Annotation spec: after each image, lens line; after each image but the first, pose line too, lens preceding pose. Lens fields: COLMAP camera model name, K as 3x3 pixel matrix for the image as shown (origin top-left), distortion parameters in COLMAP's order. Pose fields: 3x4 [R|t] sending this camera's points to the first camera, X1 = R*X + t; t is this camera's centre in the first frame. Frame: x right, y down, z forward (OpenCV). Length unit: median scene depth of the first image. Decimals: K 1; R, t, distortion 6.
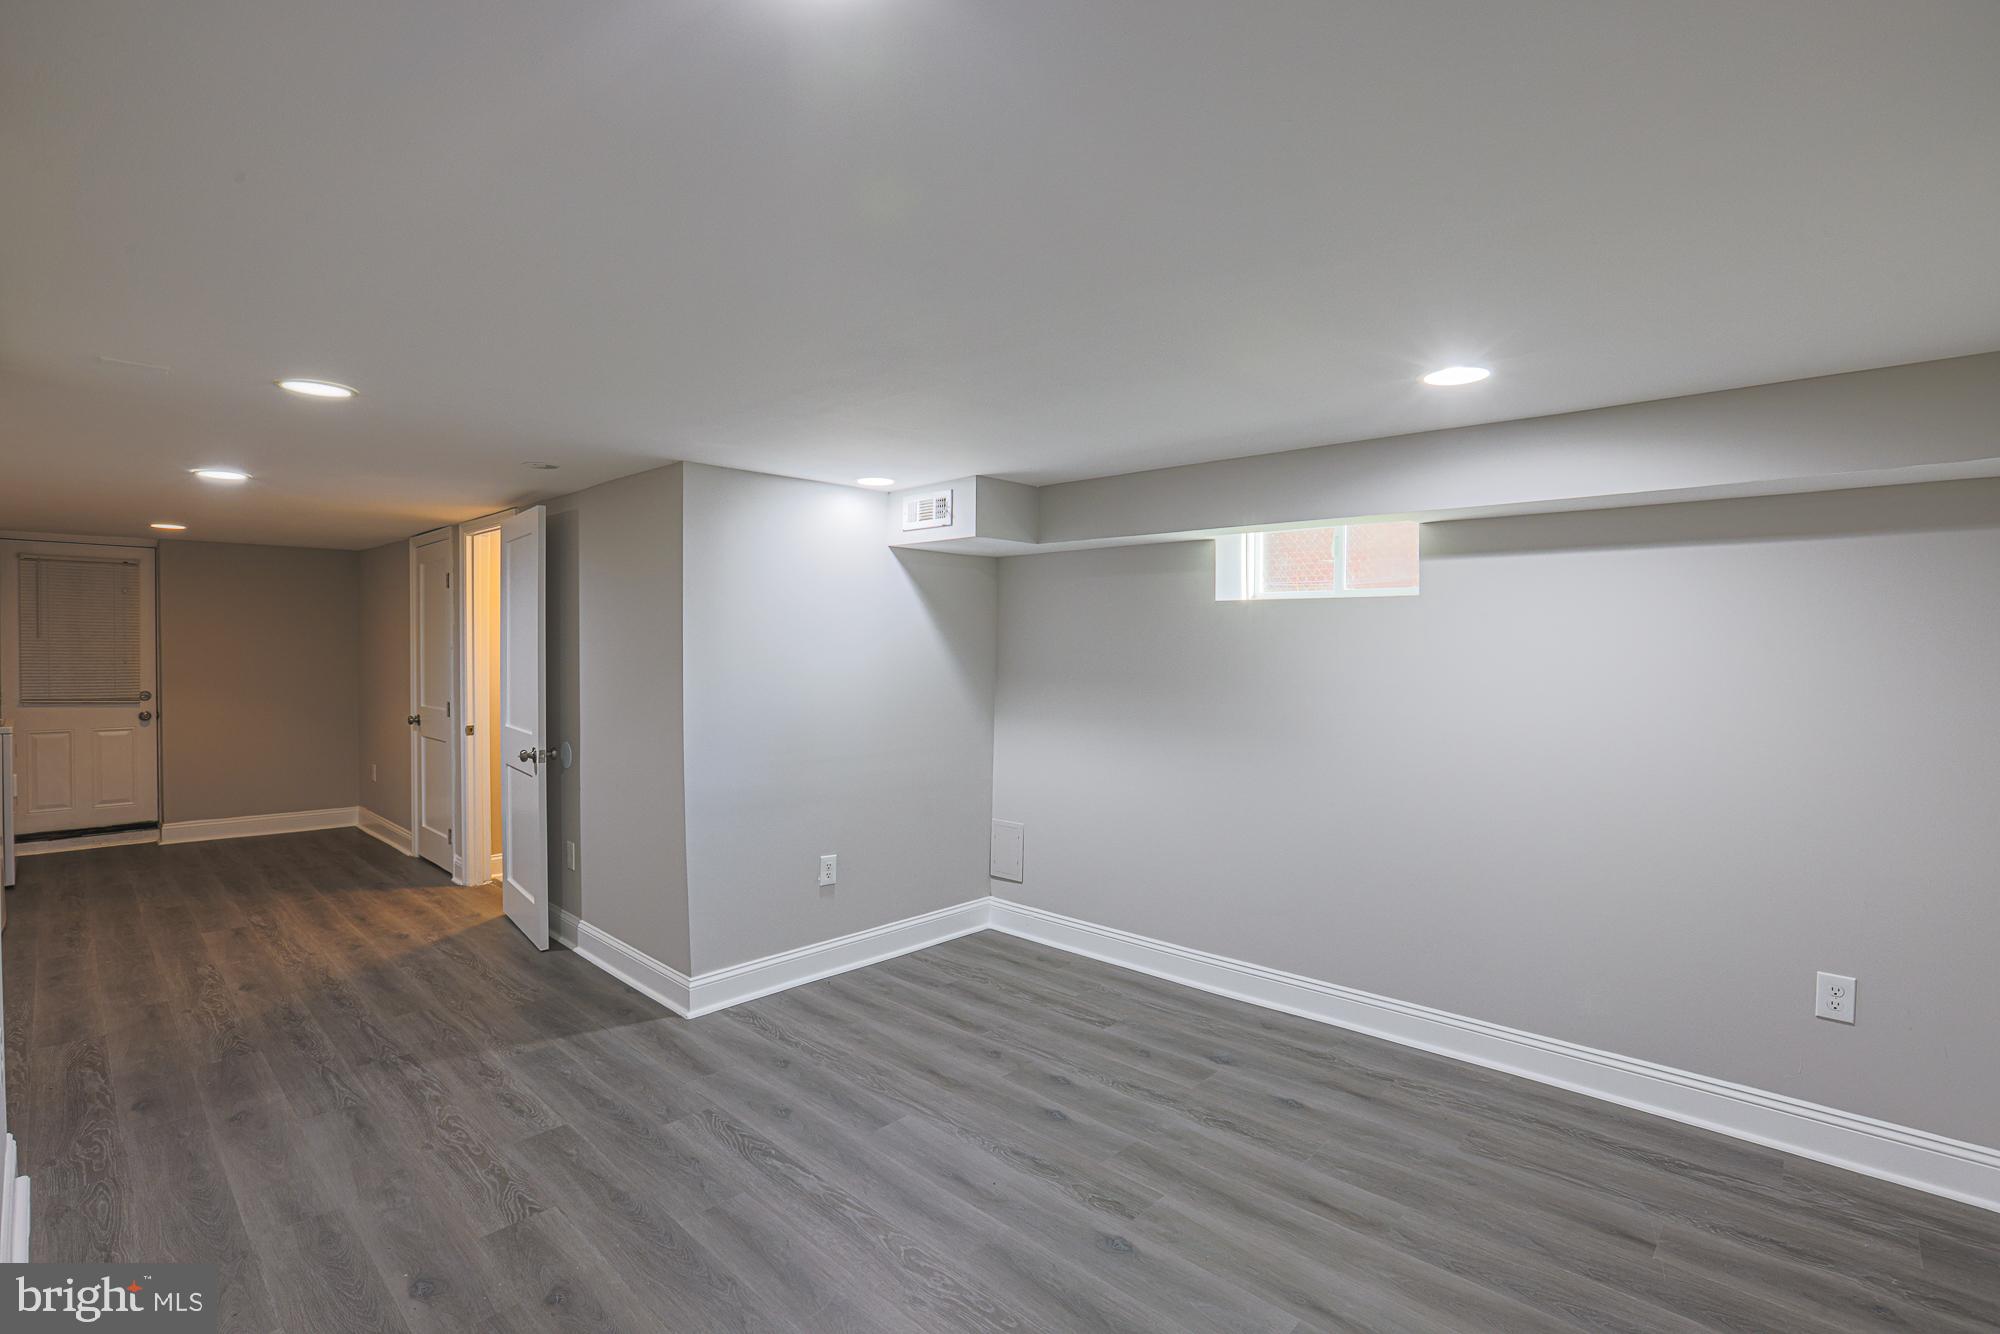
lens RADIAL K [[928.0, 0, 1001.8], [0, 928.0, 672.9], [0, 0, 1]] dist [-0.020695, 0.004271]
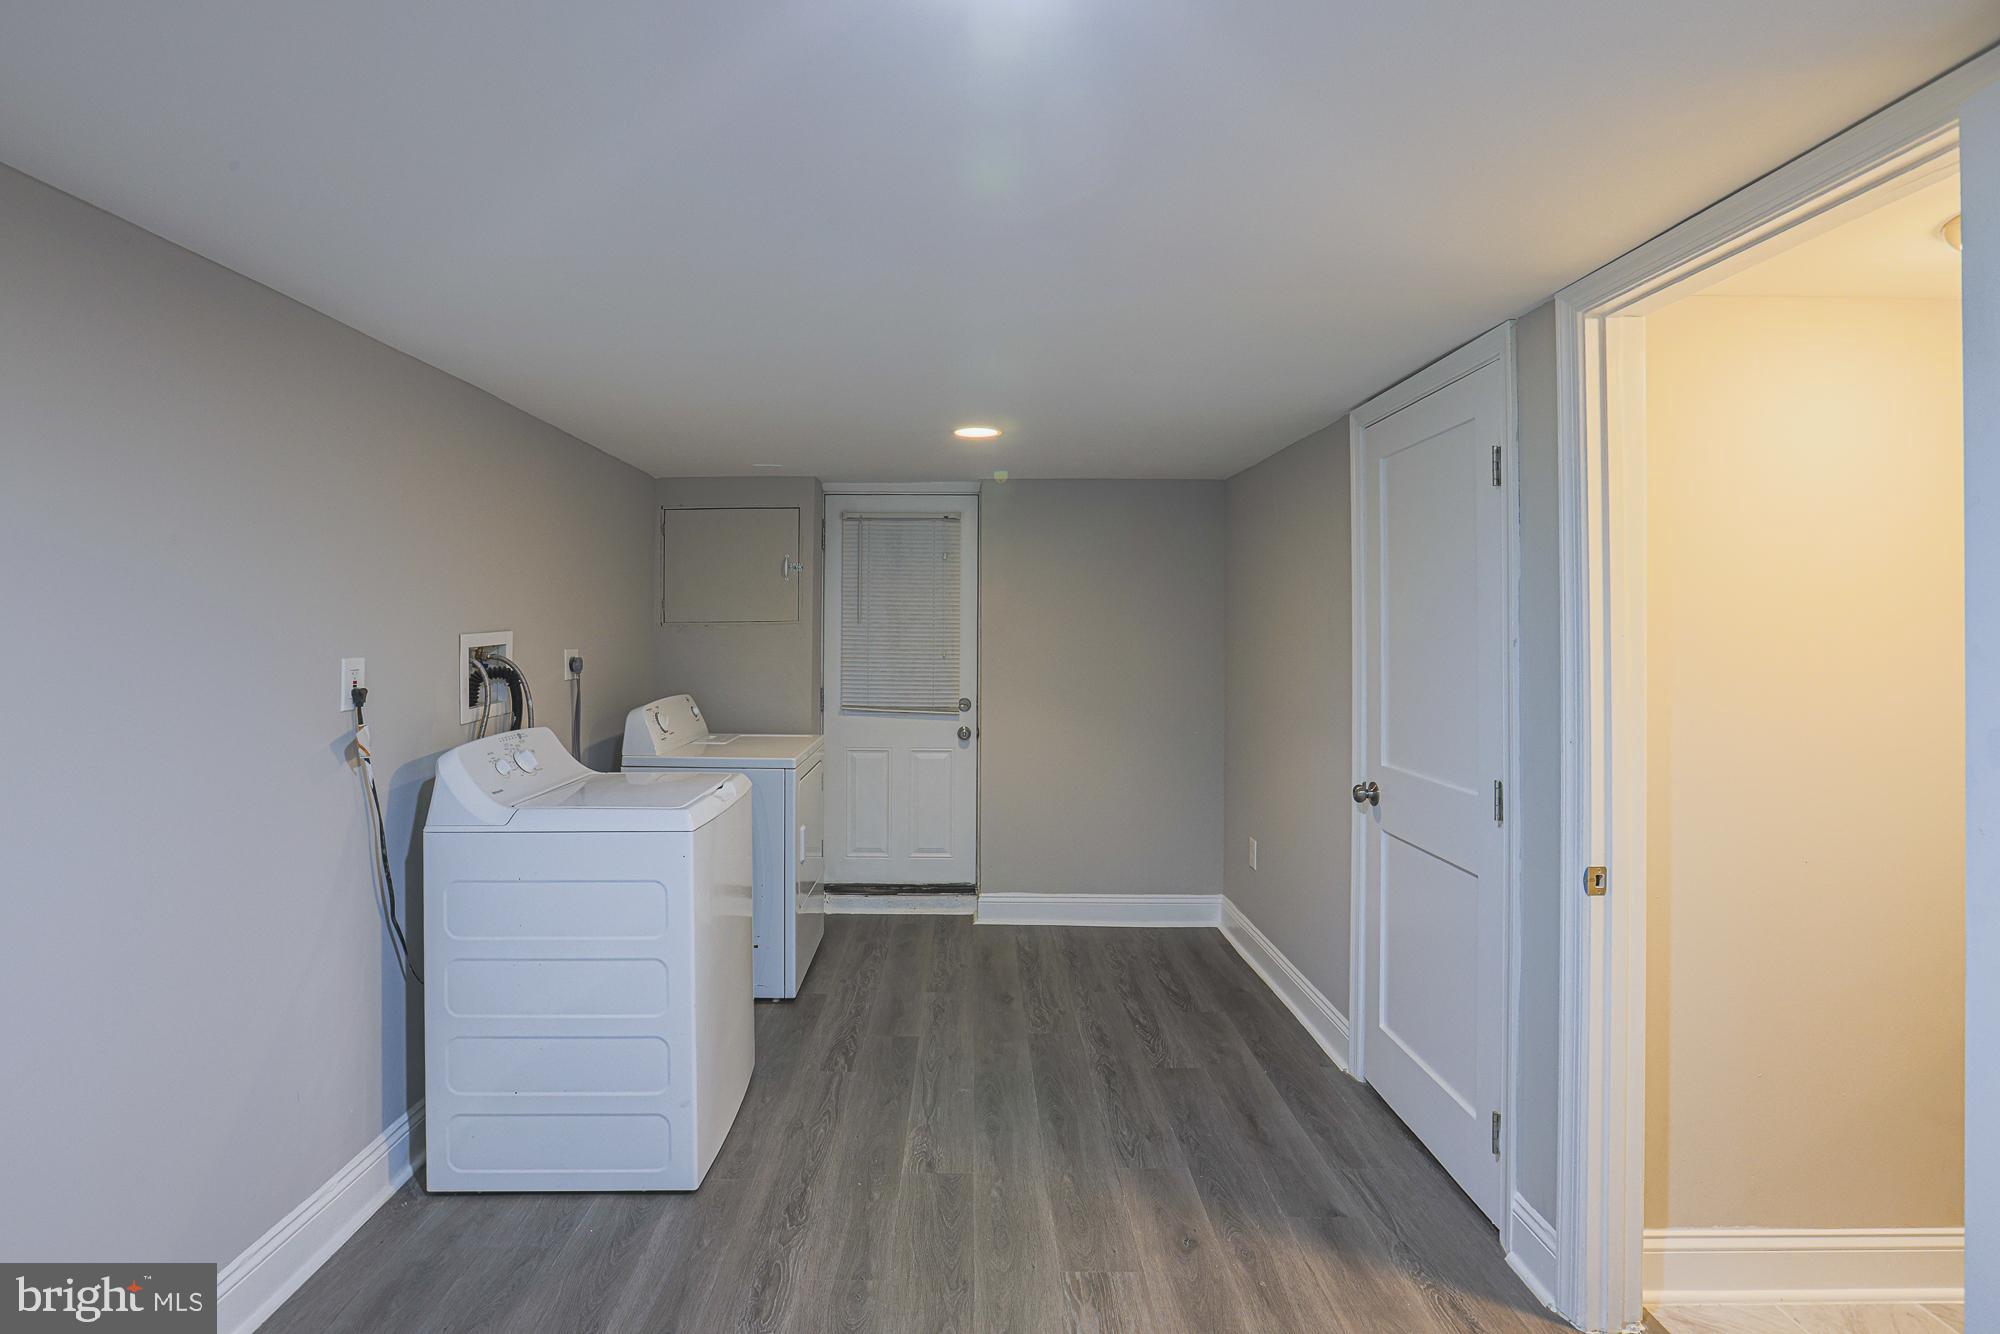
lens RADIAL K [[928.0, 0, 945.9], [0, 928.0, 629.7], [0, 0, 1]] dist [-0.020695, 0.004271]
pose [[0.674203, -0.004918, -0.738530, -0.685944], [-0.015921, 0.999649, -0.021191, -0.028230], [0.738374, 0.026046, 0.673888, 0.829210]]
